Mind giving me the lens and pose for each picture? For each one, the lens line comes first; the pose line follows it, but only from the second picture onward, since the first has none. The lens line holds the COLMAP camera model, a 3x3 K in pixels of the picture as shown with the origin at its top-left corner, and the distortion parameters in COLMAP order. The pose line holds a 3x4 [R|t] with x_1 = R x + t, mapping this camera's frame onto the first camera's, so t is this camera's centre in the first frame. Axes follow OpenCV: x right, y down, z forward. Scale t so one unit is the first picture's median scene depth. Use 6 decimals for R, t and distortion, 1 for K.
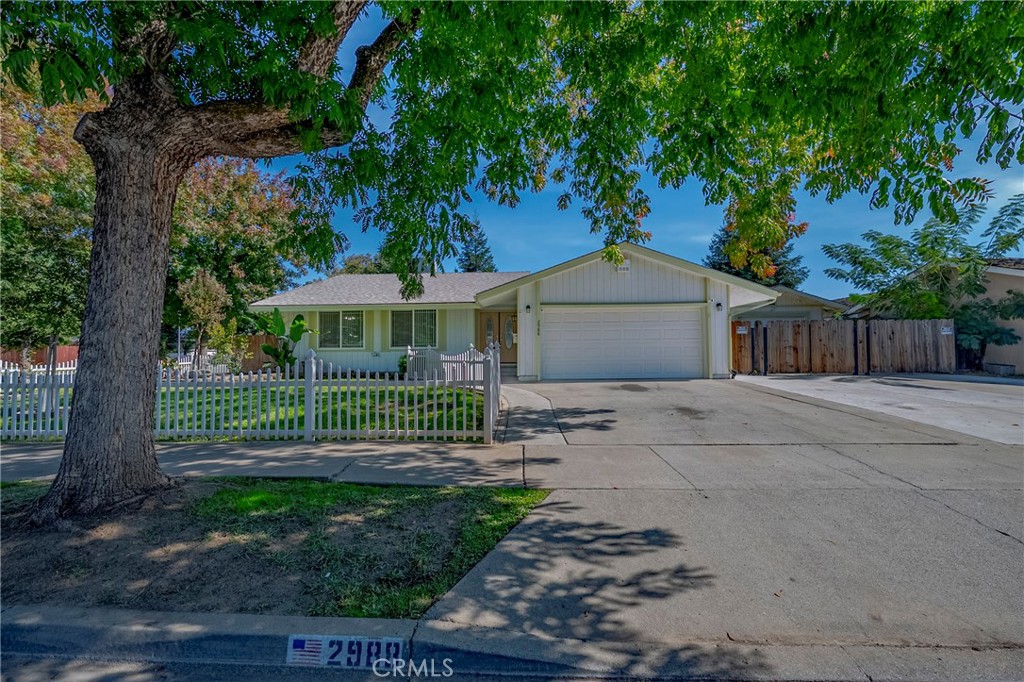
lens RADIAL K [[413.4, 0, 516.2], [0, 413.4, 342.1], [0, 0, 1]] dist [-0.012071, 0.000611]
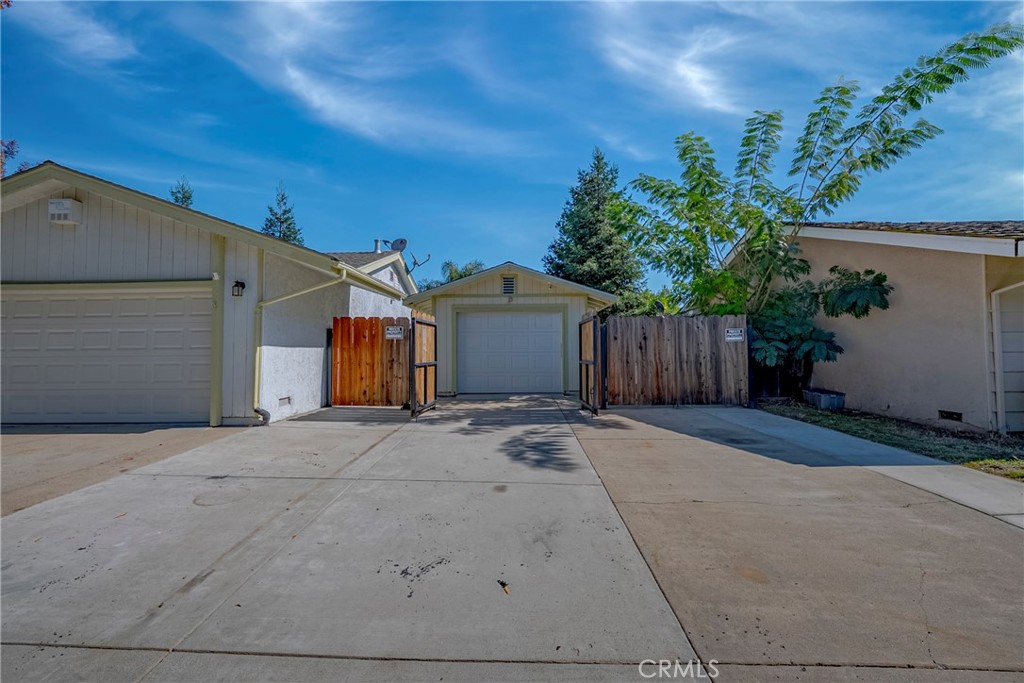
lens RADIAL K [[413.4, 0, 512.1], [0, 413.4, 341.1], [0, 0, 1]] dist [-0.012071, 0.000611]
pose [[0.999875, 0.003847, 0.015335, 0.715070], [-0.003821, 0.999991, -0.001755, -0.016175], [-0.015341, 0.001696, 0.999881, 0.399398]]
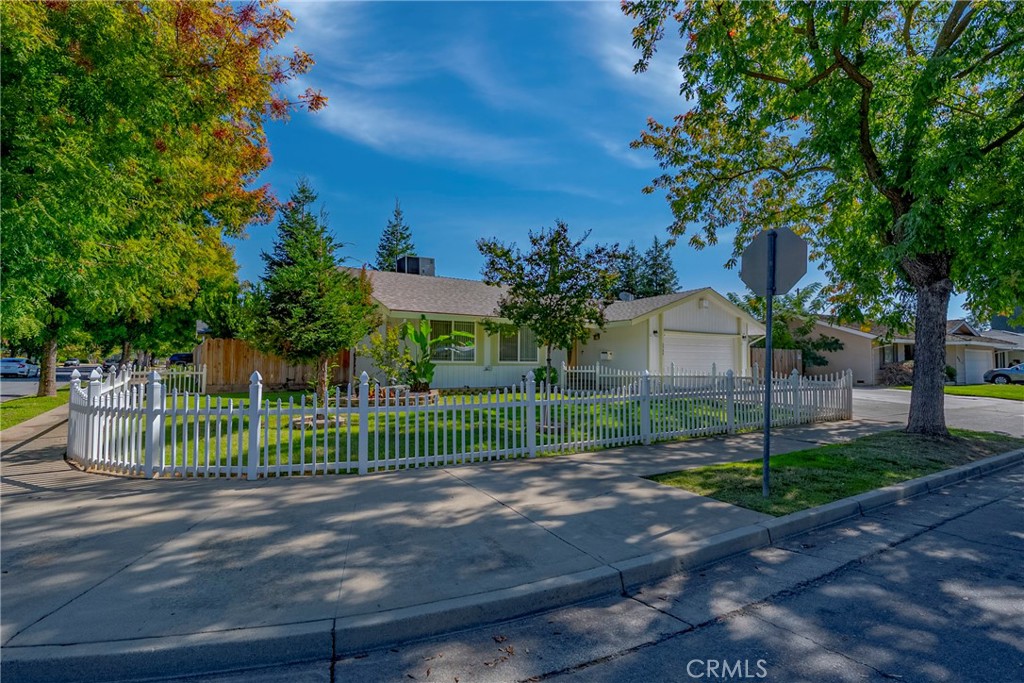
lens RADIAL K [[505.3, 0, 528.7], [0, 505.3, 333.5], [0, 0, 1]] dist [0.000550, -0.000382]
pose [[0.808888, 0.047411, 0.586048, -1.001098], [-0.027763, 0.998712, -0.042476, -0.003987], [-0.587307, 0.018088, 0.809162, -0.000300]]
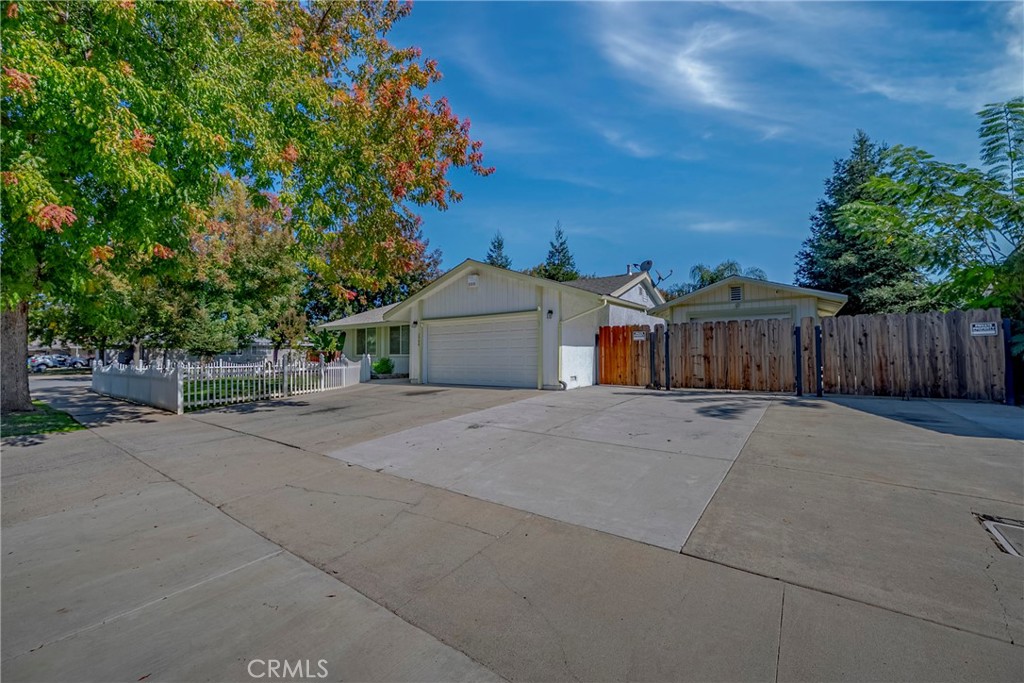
lens RADIAL K [[413.4, 0, 510.8], [0, 413.4, 339.2], [0, 0, 1]] dist [-0.012071, 0.000611]
pose [[0.824405, -0.018083, -0.565712, 0.820371], [0.014012, 0.999835, -0.011540, -0.015357], [0.565827, 0.001587, 0.824522, 0.136336]]
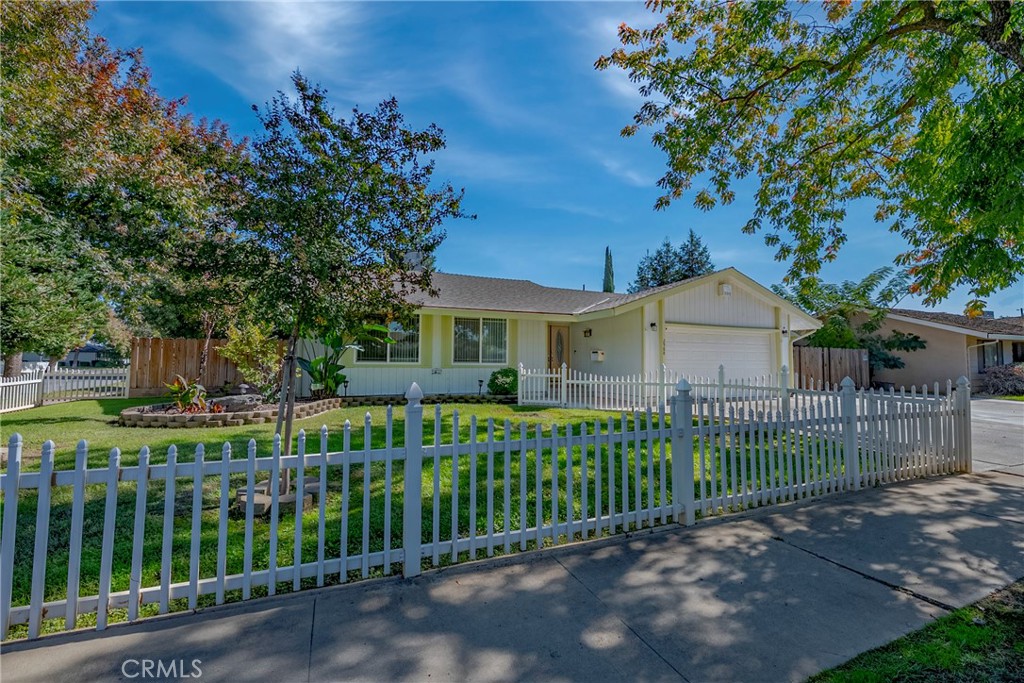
lens RADIAL K [[434.6, 0, 519.8], [0, 434.6, 336.2], [0, 0, 1]] dist [-0.011768, 0.000532]
pose [[0.903909, 0.043155, 0.425543, -0.579257], [-0.026253, 0.998619, -0.045507, -0.003452], [-0.426919, 0.029962, 0.903793, 0.196252]]
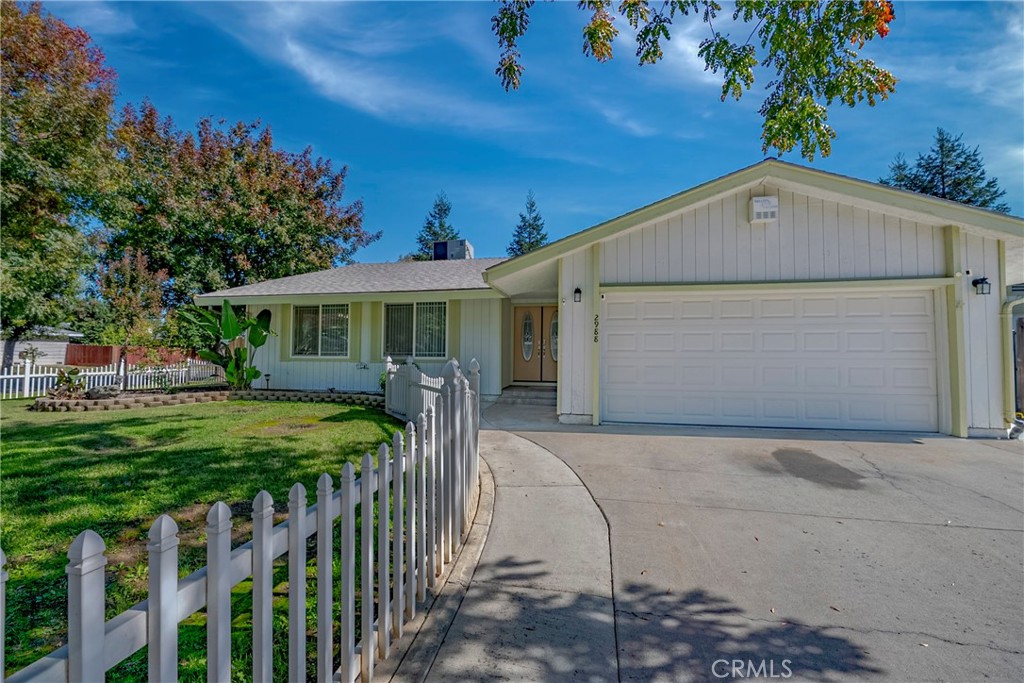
lens RADIAL K [[413.4, 0, 512.7], [0, 413.4, 340.4], [0, 0, 1]] dist [-0.012071, 0.000611]
pose [[0.984185, 0.009445, -0.176893, 0.036076], [-0.011799, 0.999855, -0.012255, -0.008518], [0.176752, 0.014148, 0.984154, 0.374342]]
